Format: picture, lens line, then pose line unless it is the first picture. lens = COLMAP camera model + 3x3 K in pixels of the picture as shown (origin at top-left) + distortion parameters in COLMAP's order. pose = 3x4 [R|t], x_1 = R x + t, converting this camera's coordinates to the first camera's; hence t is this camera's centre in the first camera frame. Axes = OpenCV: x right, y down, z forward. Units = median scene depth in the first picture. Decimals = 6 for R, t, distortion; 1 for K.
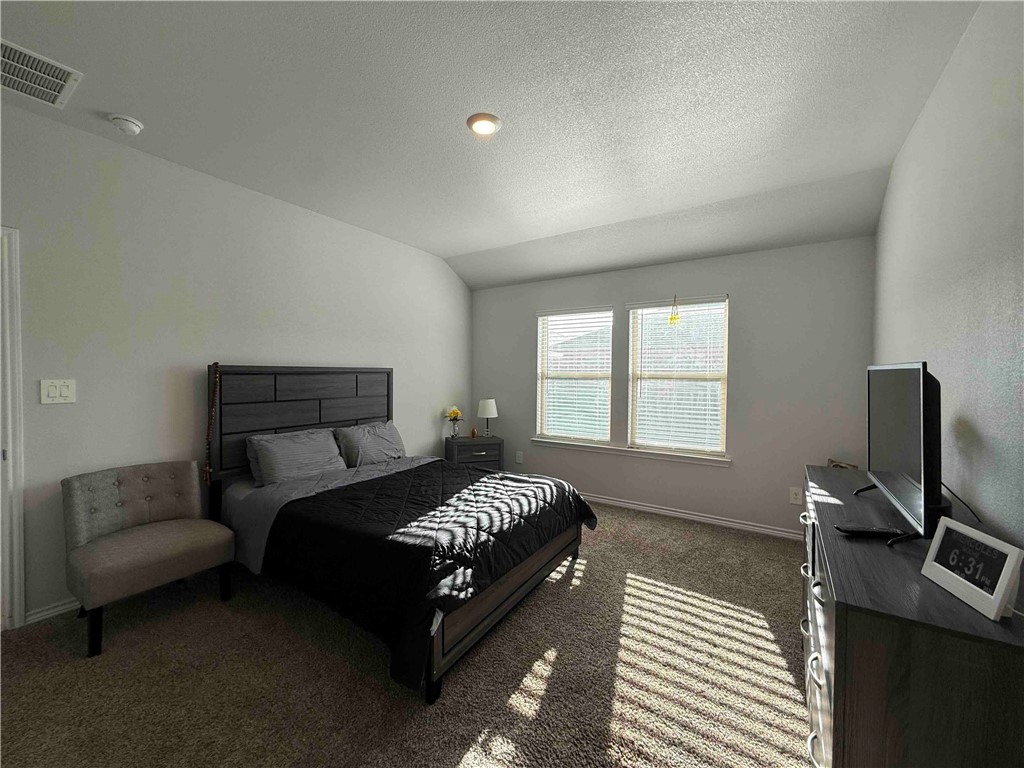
lens RADIAL K [[409.3, 0, 508.9], [0, 409.3, 387.8], [0, 0, 1]] dist [-0.002591, 0.000215]
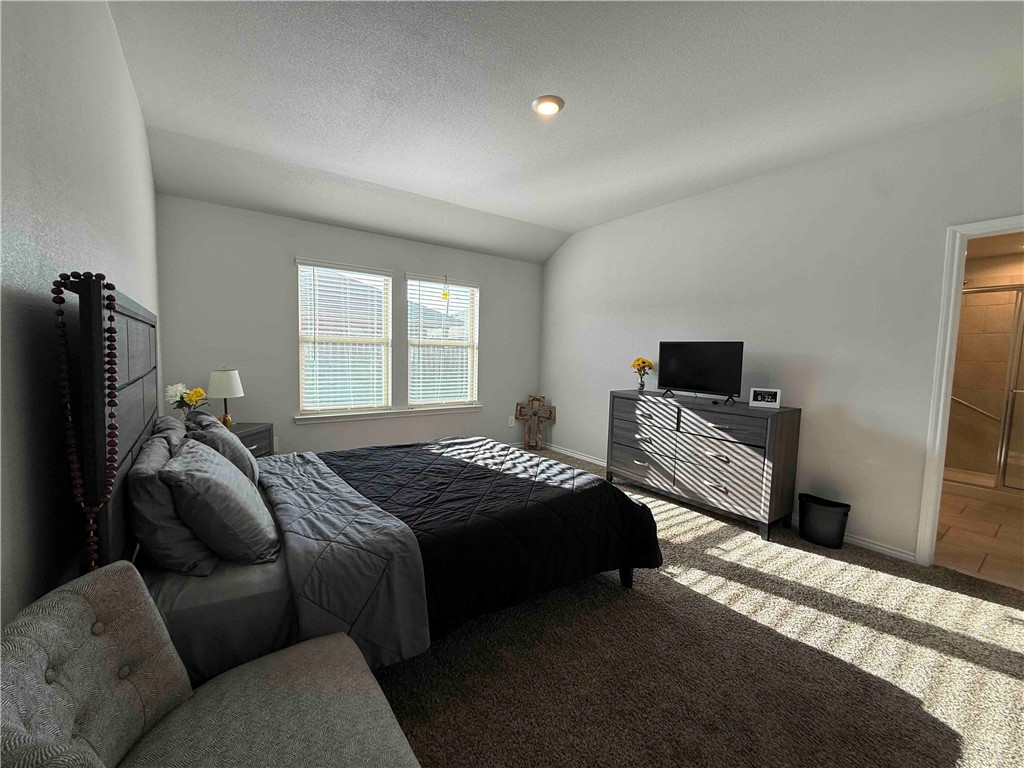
lens RADIAL K [[409.3, 0, 511.2], [0, 409.3, 382.3], [0, 0, 1]] dist [-0.002591, 0.000215]
pose [[0.345096, -0.064917, 0.936320, -0.820008], [0.007754, 0.997768, 0.066320, 0.008675], [-0.938536, -0.015627, 0.344829, 0.499749]]
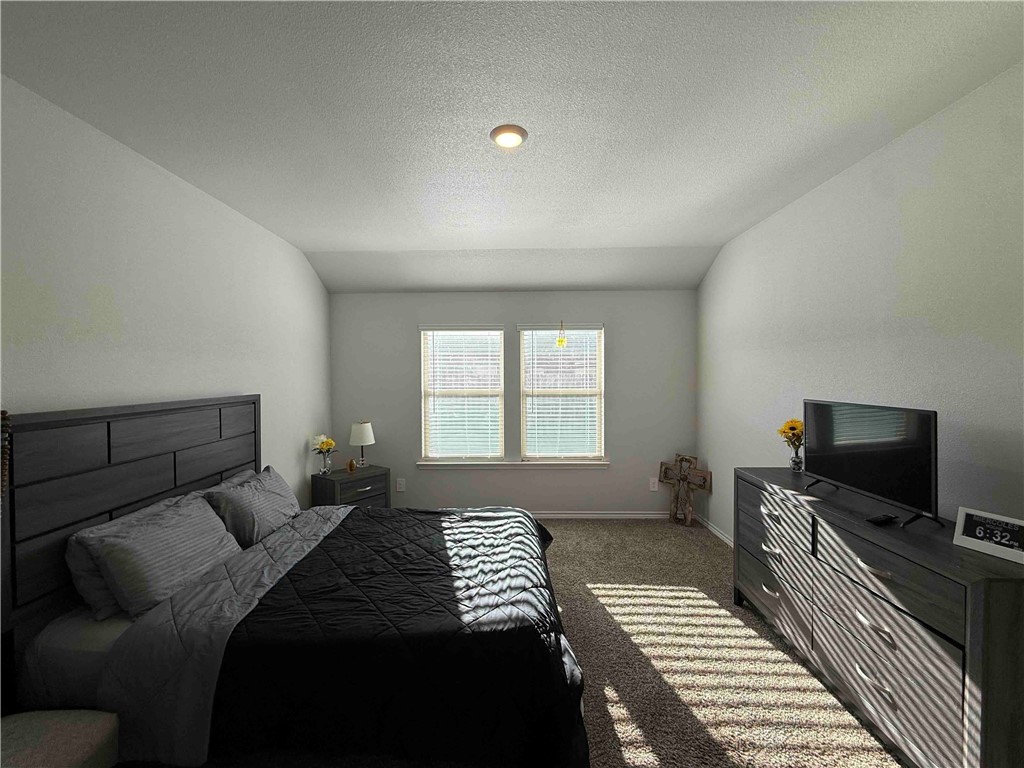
lens RADIAL K [[409.3, 0, 509.0], [0, 409.3, 381.1], [0, 0, 1]] dist [-0.002591, 0.000215]
pose [[0.840194, -0.020328, 0.541905, -0.399629], [0.029527, 0.999530, -0.008284, -0.068926], [-0.541482, 0.022961, 0.840399, 0.173052]]
